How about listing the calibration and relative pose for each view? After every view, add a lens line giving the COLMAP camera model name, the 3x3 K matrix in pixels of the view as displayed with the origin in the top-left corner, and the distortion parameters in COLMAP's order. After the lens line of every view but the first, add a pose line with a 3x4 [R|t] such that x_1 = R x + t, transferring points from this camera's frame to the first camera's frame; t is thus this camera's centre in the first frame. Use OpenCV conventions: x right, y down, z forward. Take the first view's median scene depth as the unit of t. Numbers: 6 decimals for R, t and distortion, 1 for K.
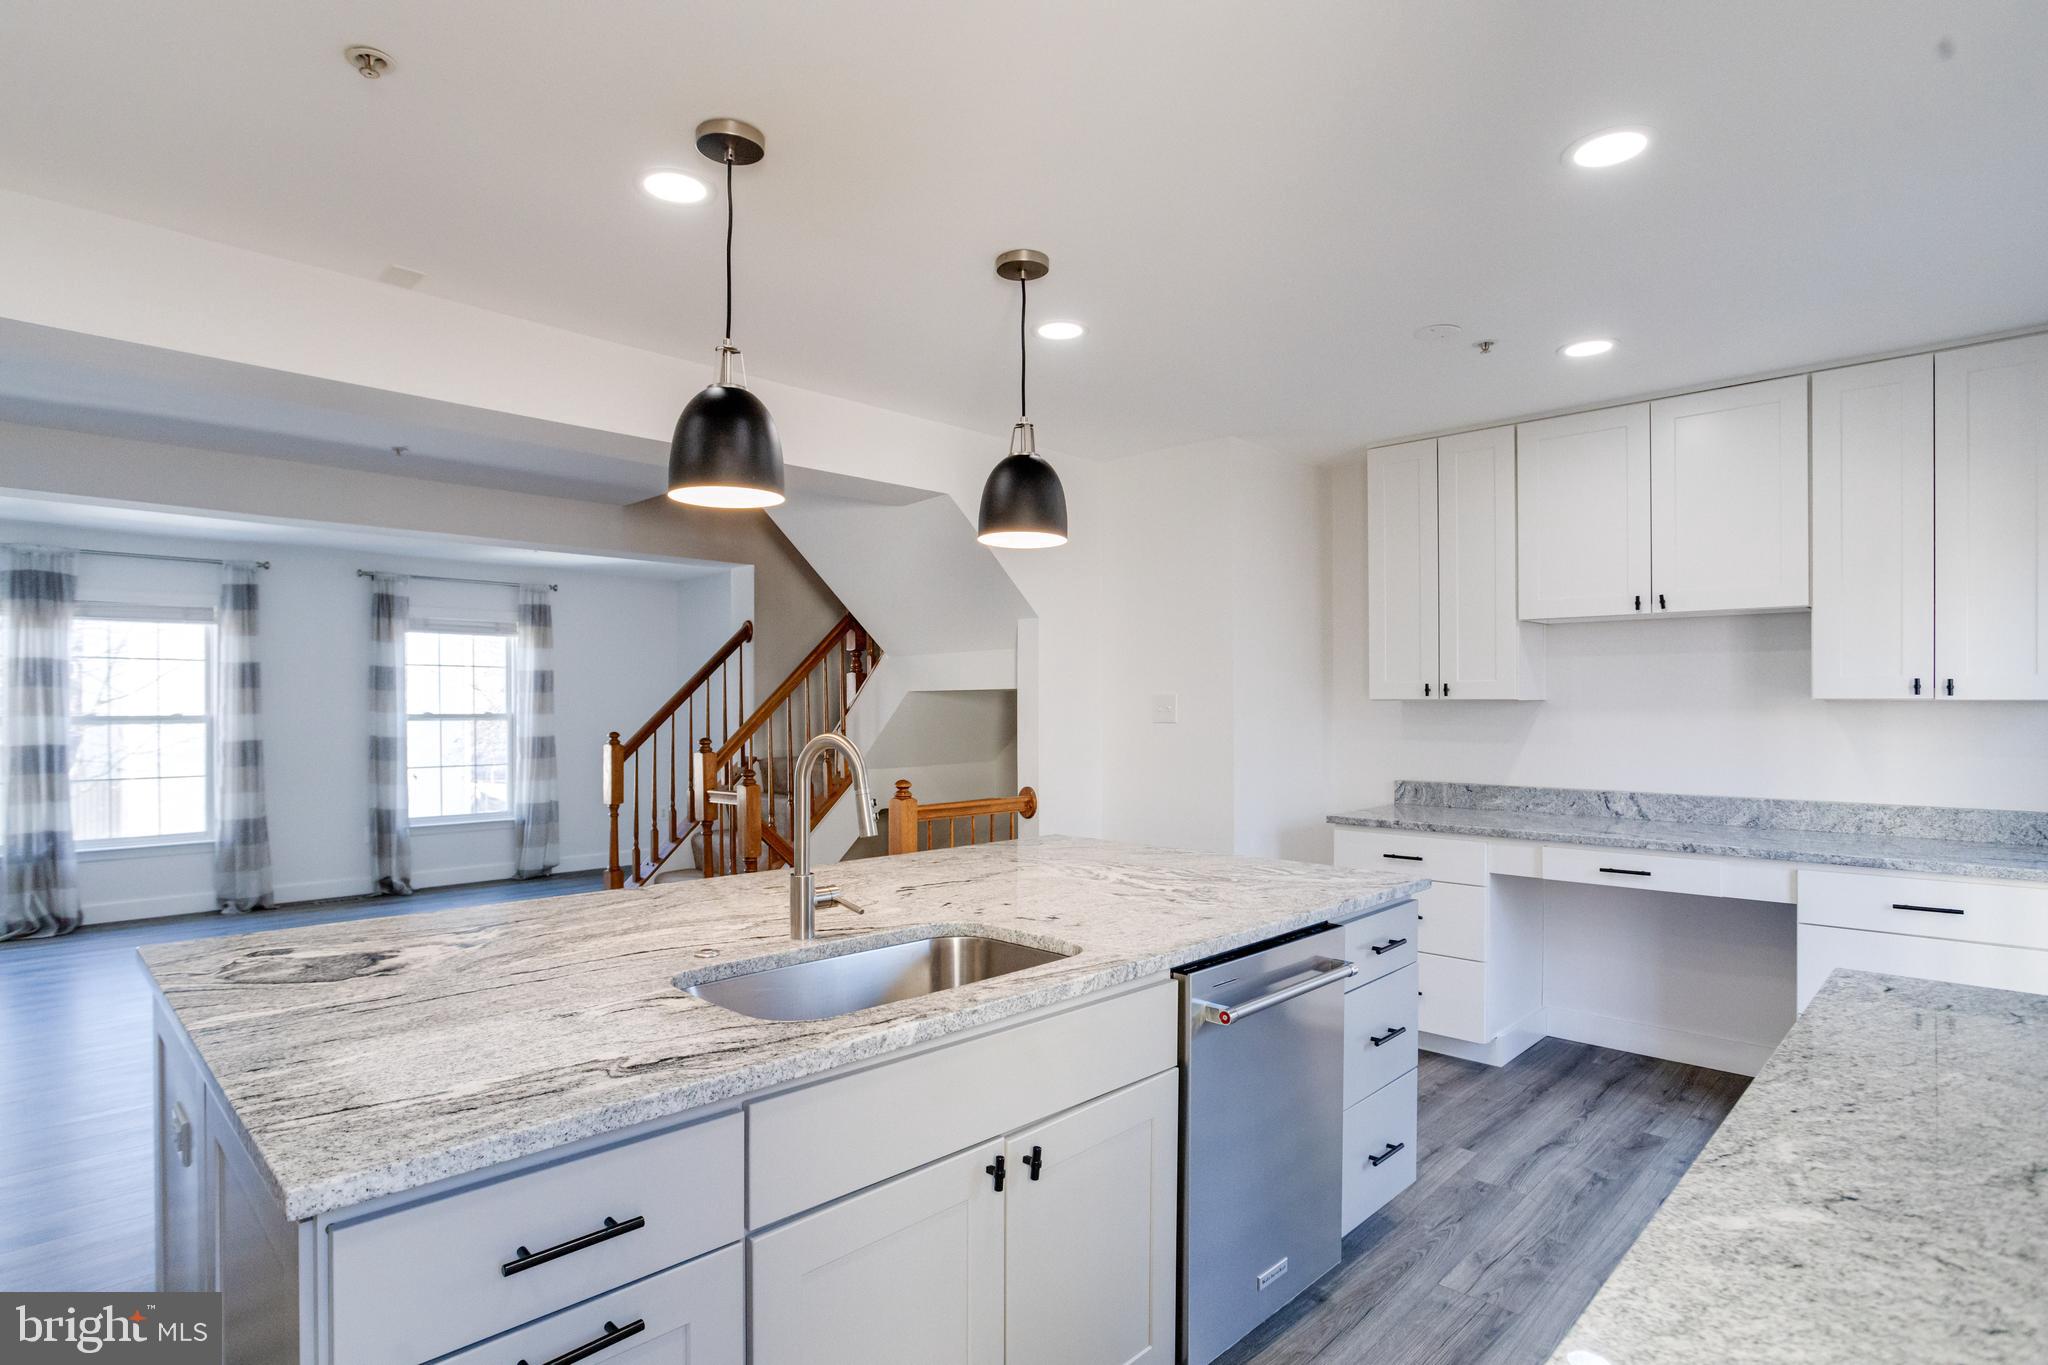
lens RADIAL K [[1053.3, 0, 1001.1], [0, 1053.3, 707.2], [0, 0, 1]] dist [-0.049805, 0.023679]
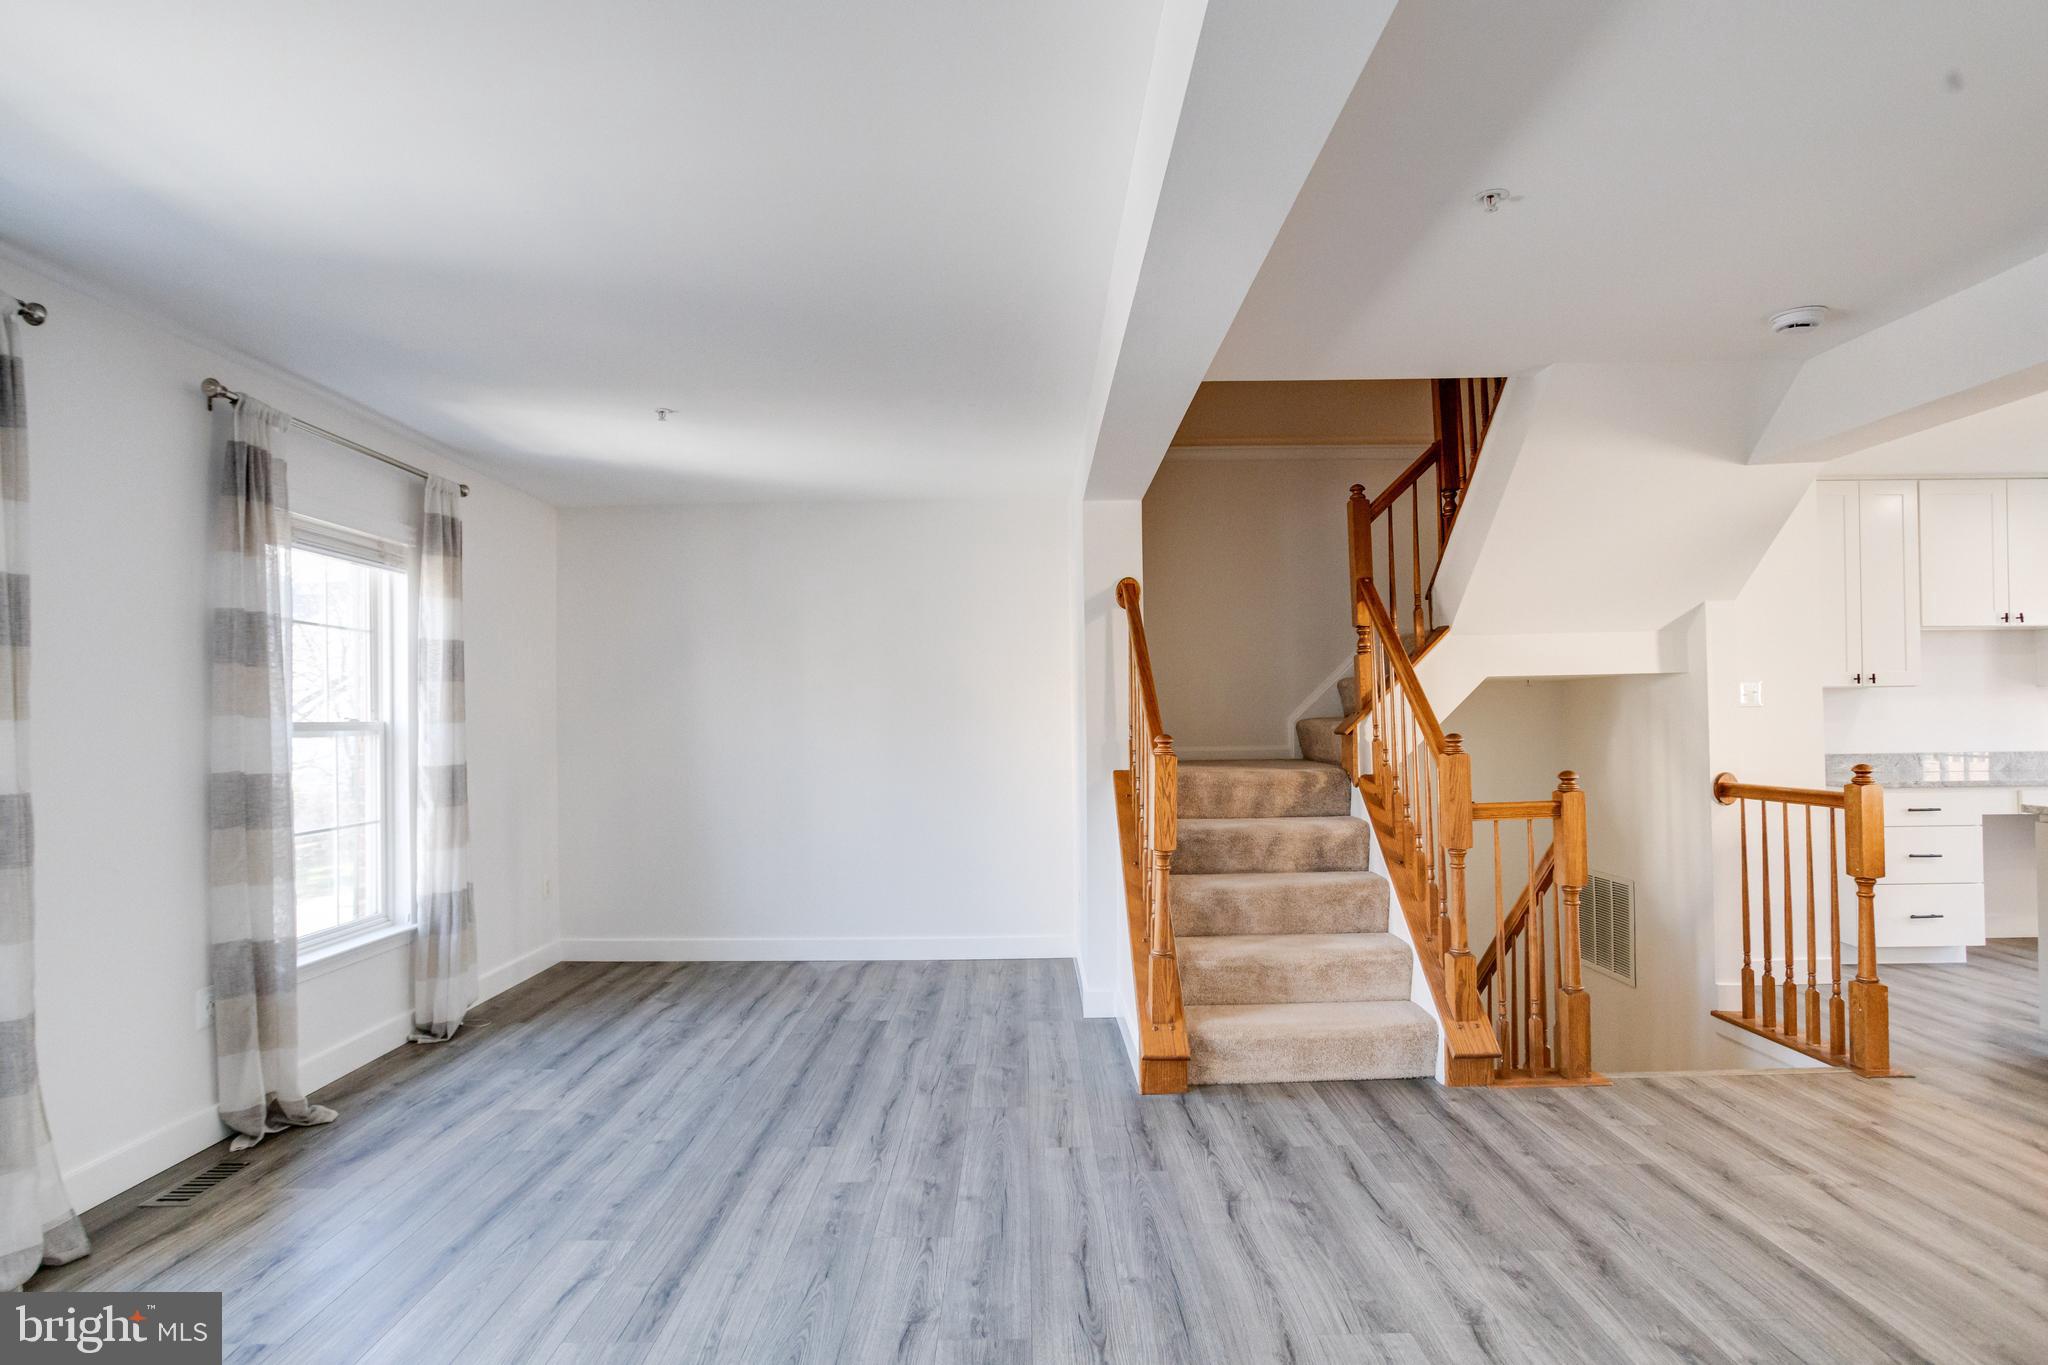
lens RADIAL K [[1034.7, 0, 1011.5], [0, 1034.7, 703.0], [0, 0, 1]] dist [-0.044370, 0.020150]
pose [[0.717276, 0.001290, 0.696788, -1.269489], [0.014308, 0.999760, -0.016579, 0.019772], [-0.696642, 0.021861, 0.717085, 0.904434]]
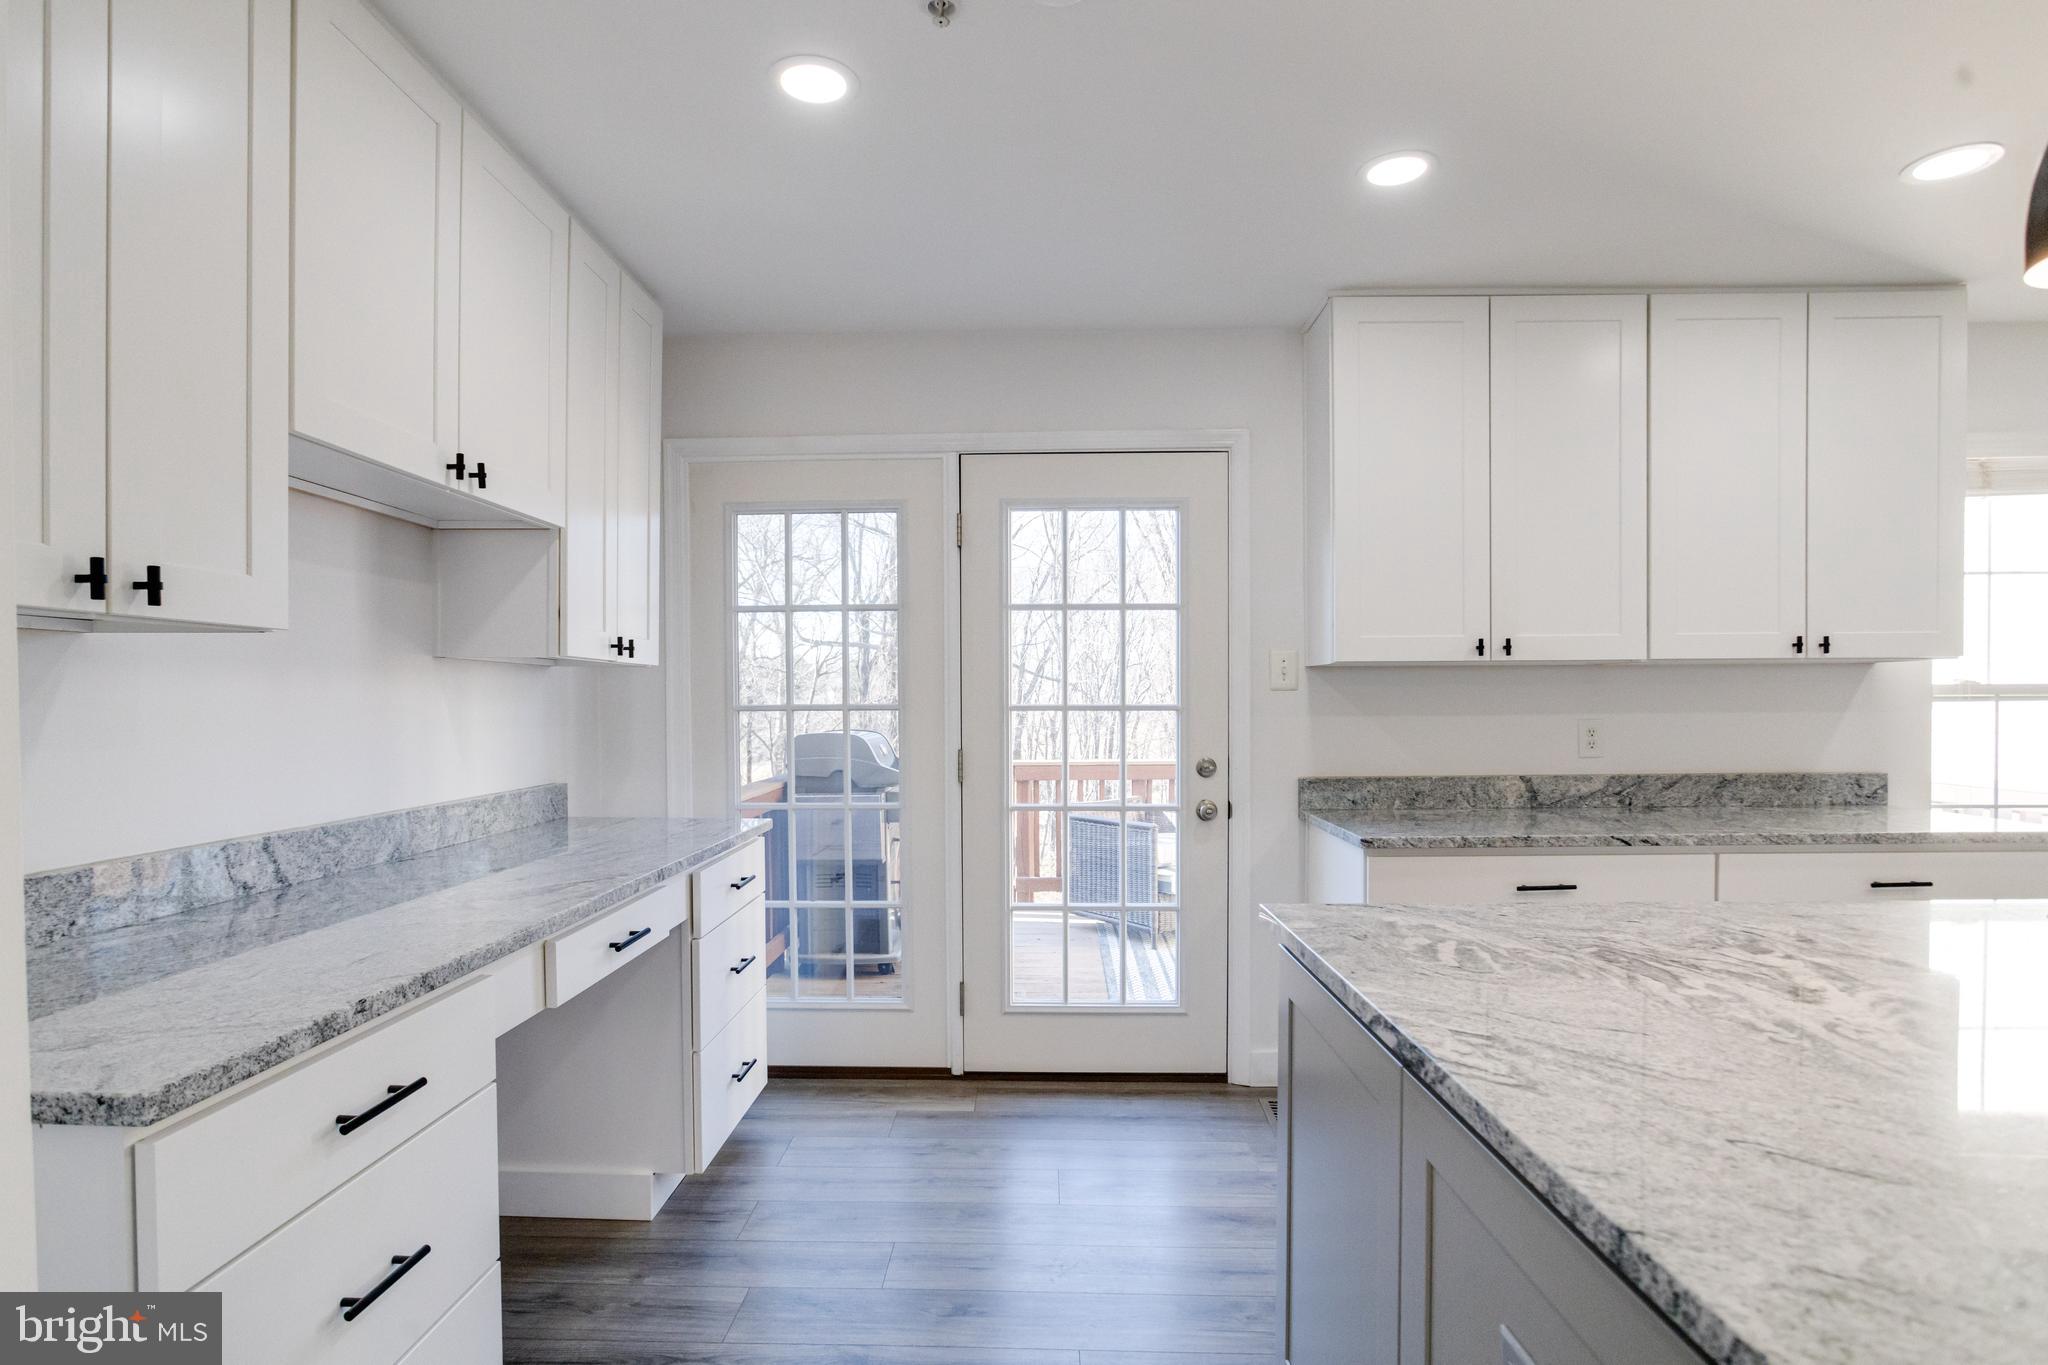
lens RADIAL K [[1044.9, 0, 1013.8], [0, 1044.9, 714.5], [0, 0, 1]] dist [-0.043032, 0.024066]
pose [[-0.683436, -0.007850, 0.729969, 0.021793], [0.006348, 0.999840, 0.016696, 0.020080], [-0.729983, 0.016044, -0.683277, 1.091168]]
